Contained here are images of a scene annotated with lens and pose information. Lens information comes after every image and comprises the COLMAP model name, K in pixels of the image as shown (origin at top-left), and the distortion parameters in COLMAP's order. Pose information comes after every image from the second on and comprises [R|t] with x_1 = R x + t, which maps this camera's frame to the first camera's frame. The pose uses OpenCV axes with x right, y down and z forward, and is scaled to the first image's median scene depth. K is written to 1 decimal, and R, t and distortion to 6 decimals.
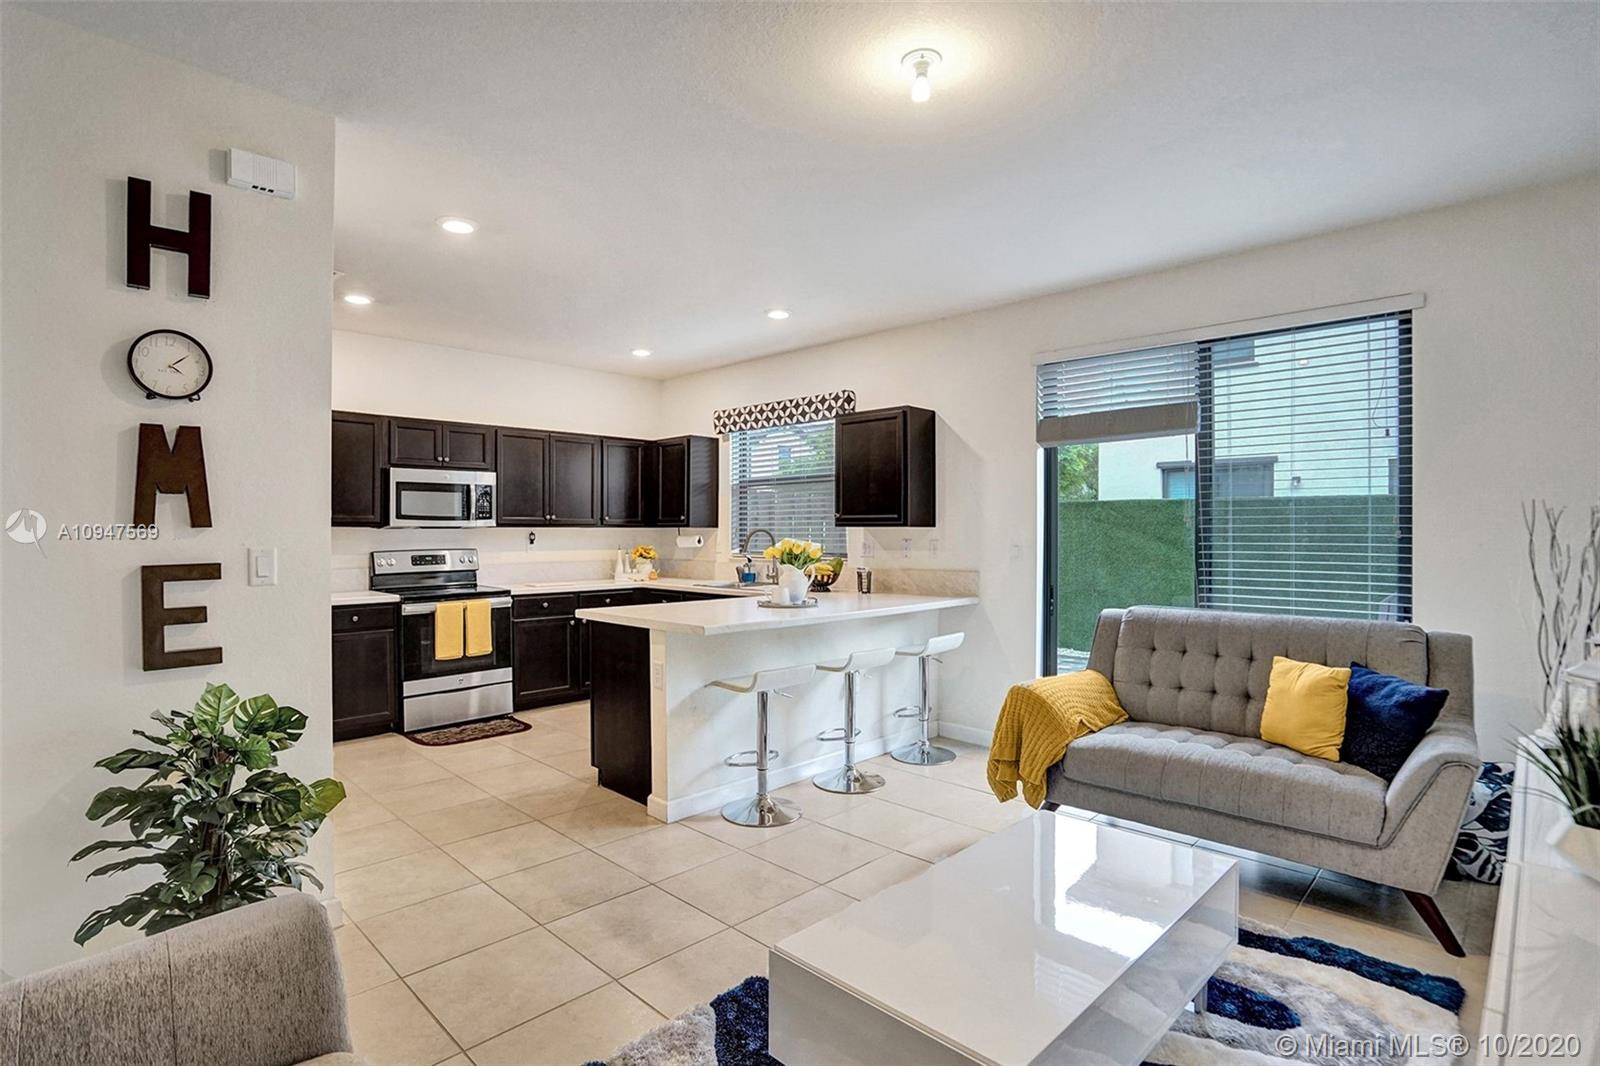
lens RADIAL K [[788.0, 0, 794.0], [0, 788.0, 537.7], [0, 0, 1]] dist [-0.070247, 0.031796]
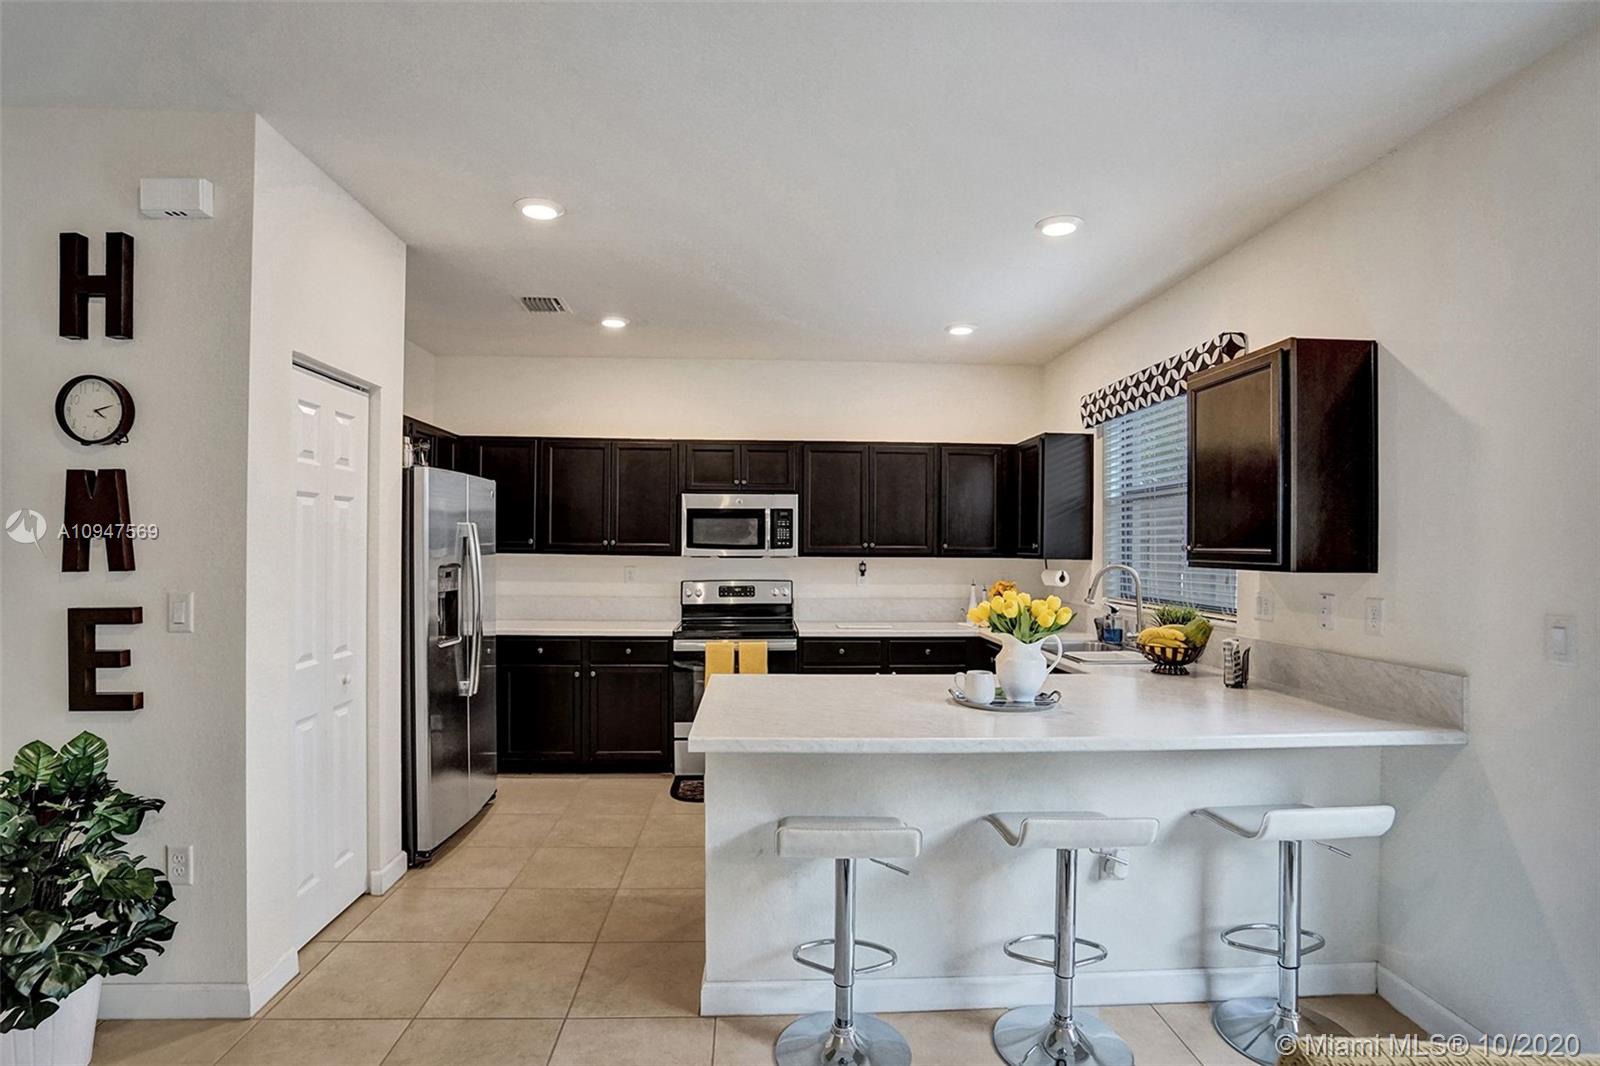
lens RADIAL K [[784.5, 0, 792.5], [0, 784.5, 547.6], [0, 0, 1]] dist [-0.066308, 0.027254]
pose [[0.733230, 0.007206, -0.679942, 0.218215], [-0.013154, 0.999907, -0.003589, -0.021413], [0.679853, 0.011575, 0.733257, 0.362942]]
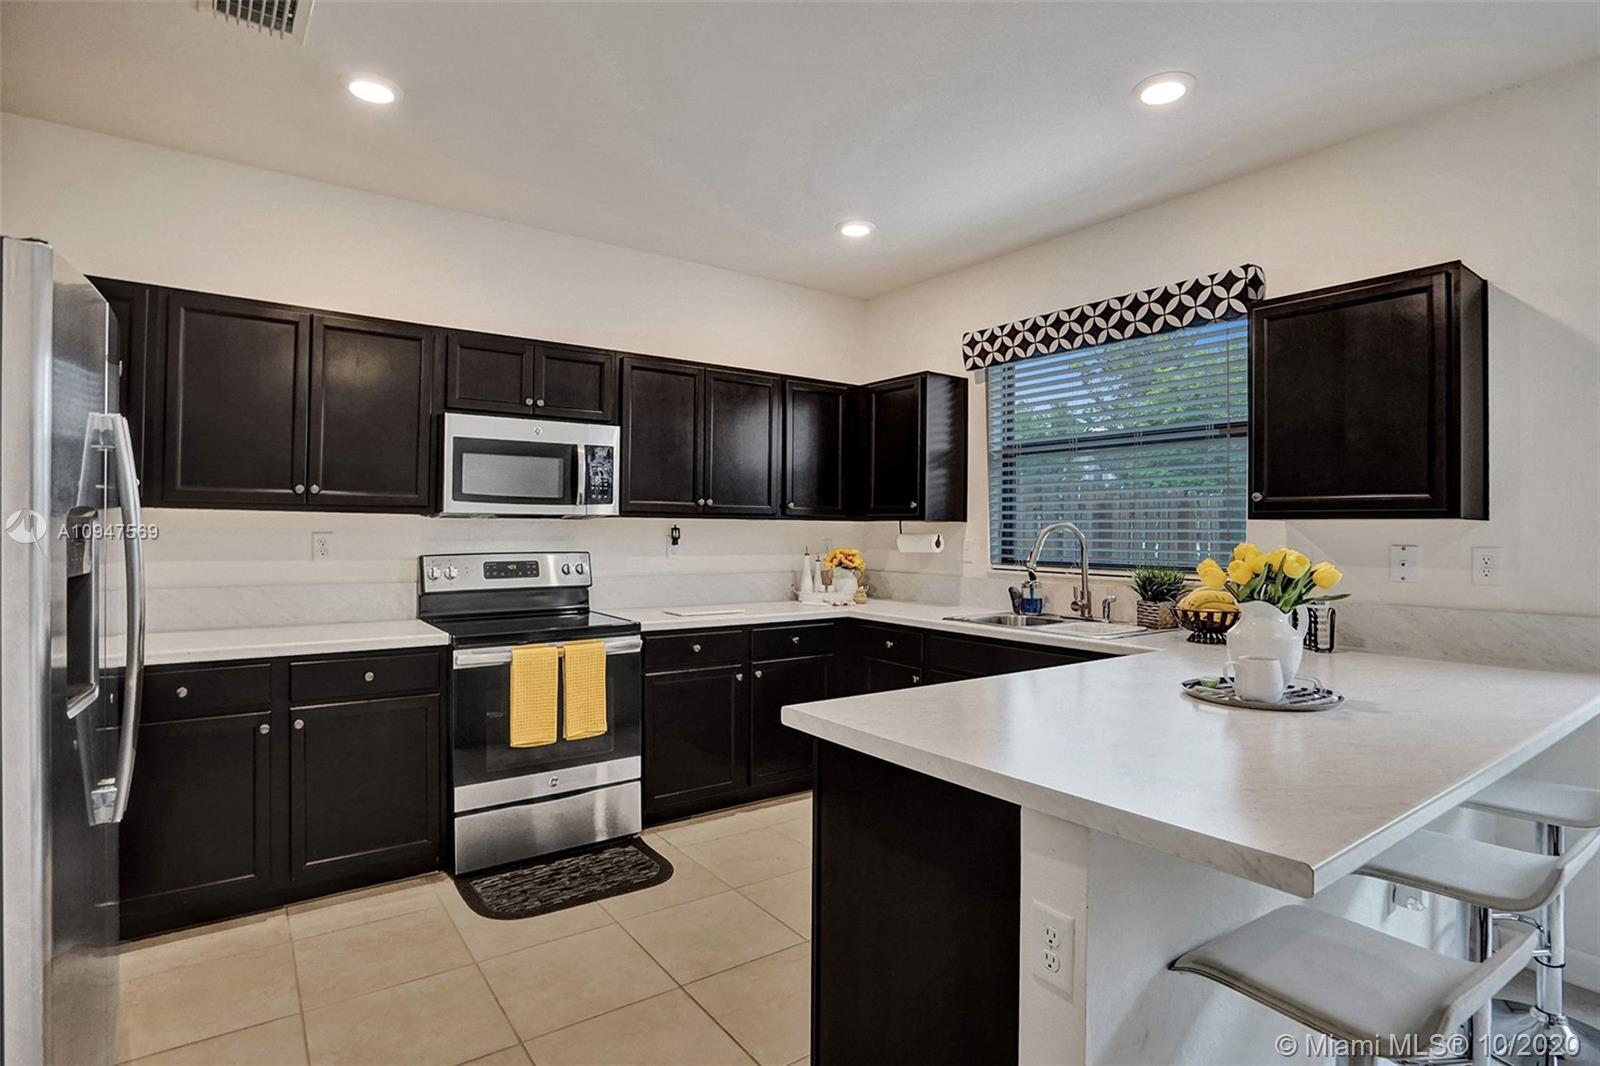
lens RADIAL K [[806.7, 0, 797.3], [0, 806.7, 527.7], [0, 0, 1]] dist [-0.061788, 0.029499]
pose [[0.986092, 0.008402, -0.165989, -0.146389], [-0.010351, 0.999887, -0.010876, 0.000259], [0.165879, 0.012443, 0.986068, 0.420859]]
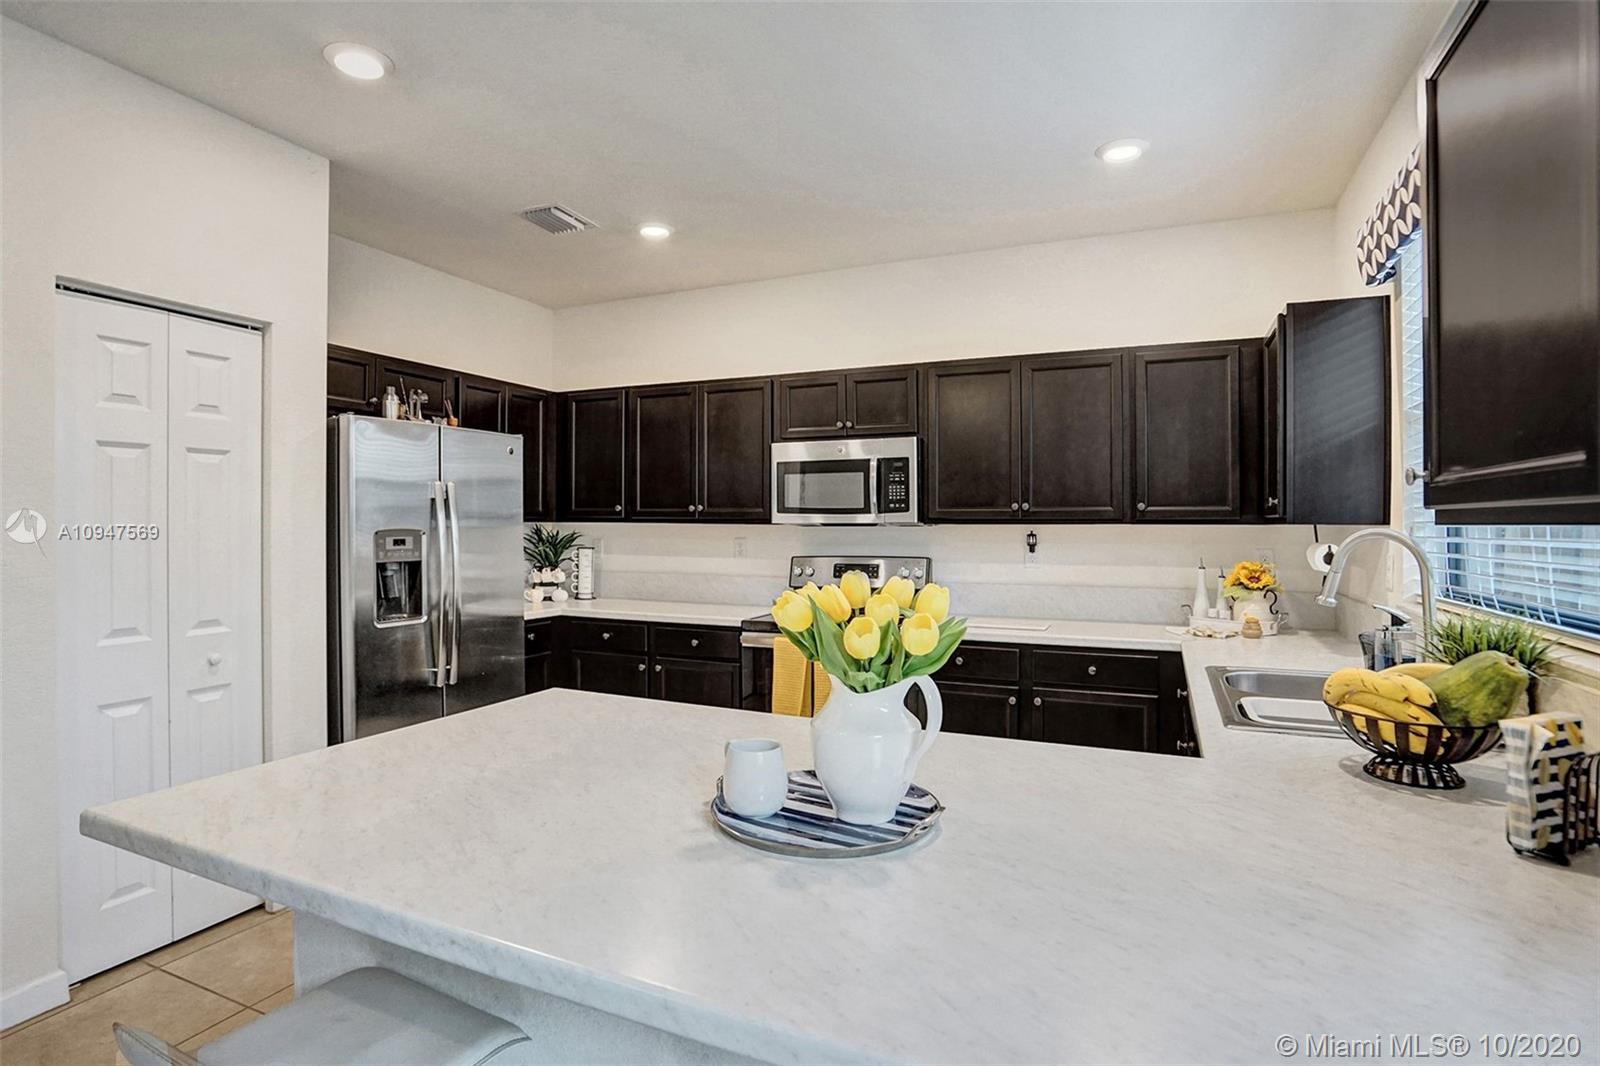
lens RADIAL K [[806.7, 0, 797.3], [0, 806.7, 527.7], [0, 0, 1]] dist [-0.061788, 0.029499]
pose [[0.348785, 0.004204, -0.937193, 0.197430], [-0.008863, 0.999960, 0.001187, -0.011025], [0.937161, 0.007892, 0.348808, 0.706802]]
